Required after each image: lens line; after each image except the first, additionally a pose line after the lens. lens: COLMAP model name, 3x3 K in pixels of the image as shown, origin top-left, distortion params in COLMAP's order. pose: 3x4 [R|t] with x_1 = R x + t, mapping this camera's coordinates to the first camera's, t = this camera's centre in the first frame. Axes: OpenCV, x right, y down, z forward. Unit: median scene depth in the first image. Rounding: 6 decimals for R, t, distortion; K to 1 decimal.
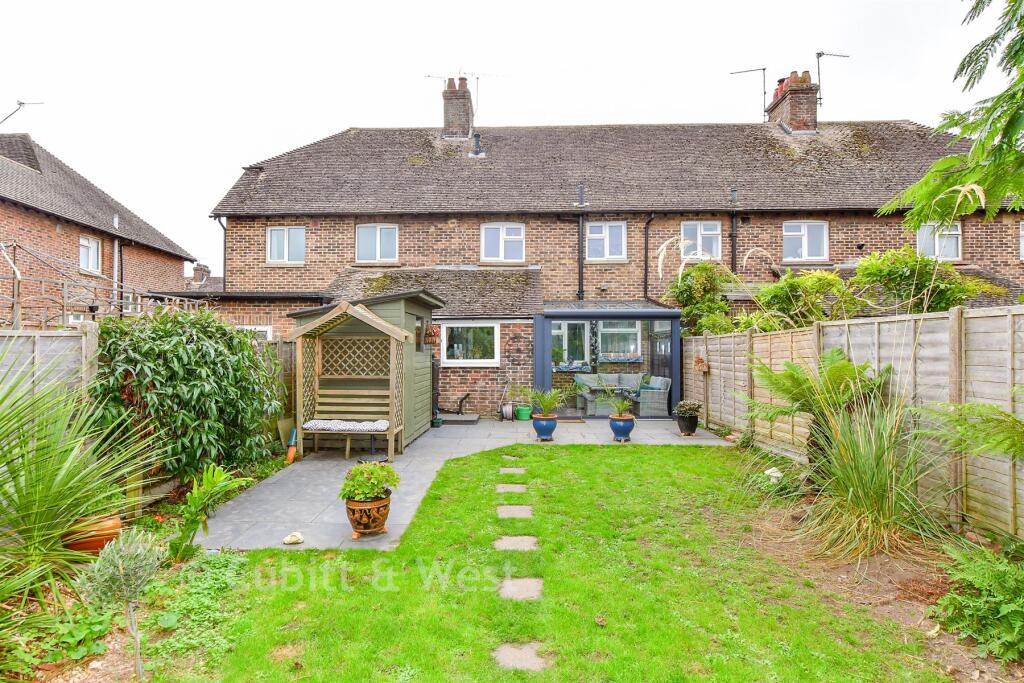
lens RADIAL K [[560.9, 0, 512.9], [0, 560.9, 344.1], [0, 0, 1]] dist [-0.000169, -0.000003]
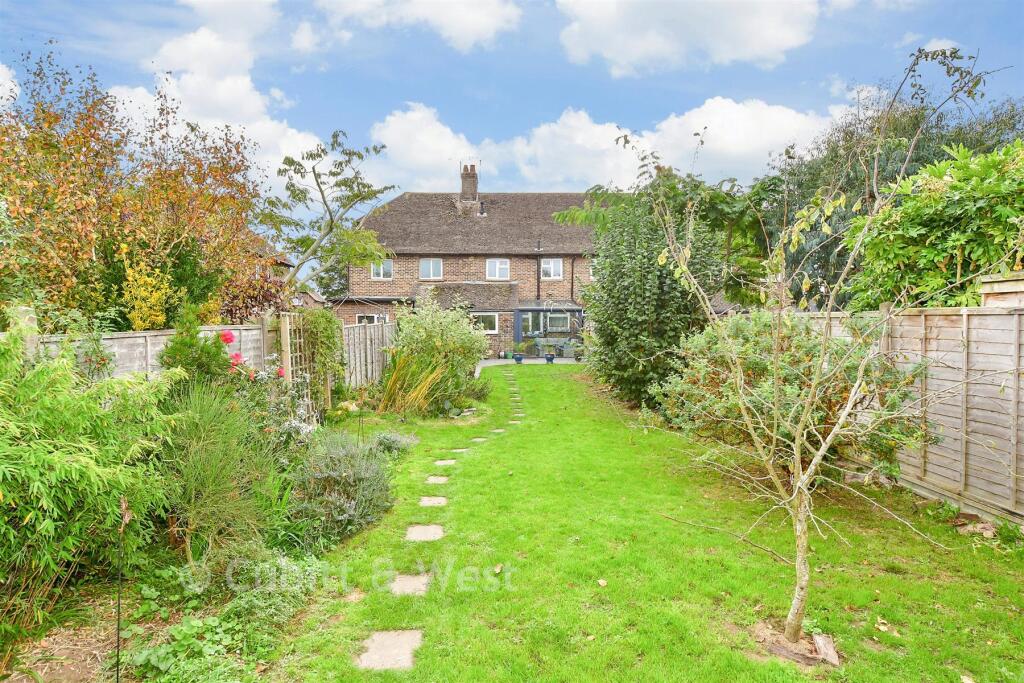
lens RADIAL K [[560.9, 0, 512.8], [0, 560.9, 340.2], [0, 0, 1]] dist [-0.000169, -0.000003]
pose [[0.999428, -0.000593, 0.033810, -0.032150], [-0.000856, 0.999082, 0.042829, -0.022423], [-0.033804, -0.042833, 0.998510, -0.918603]]
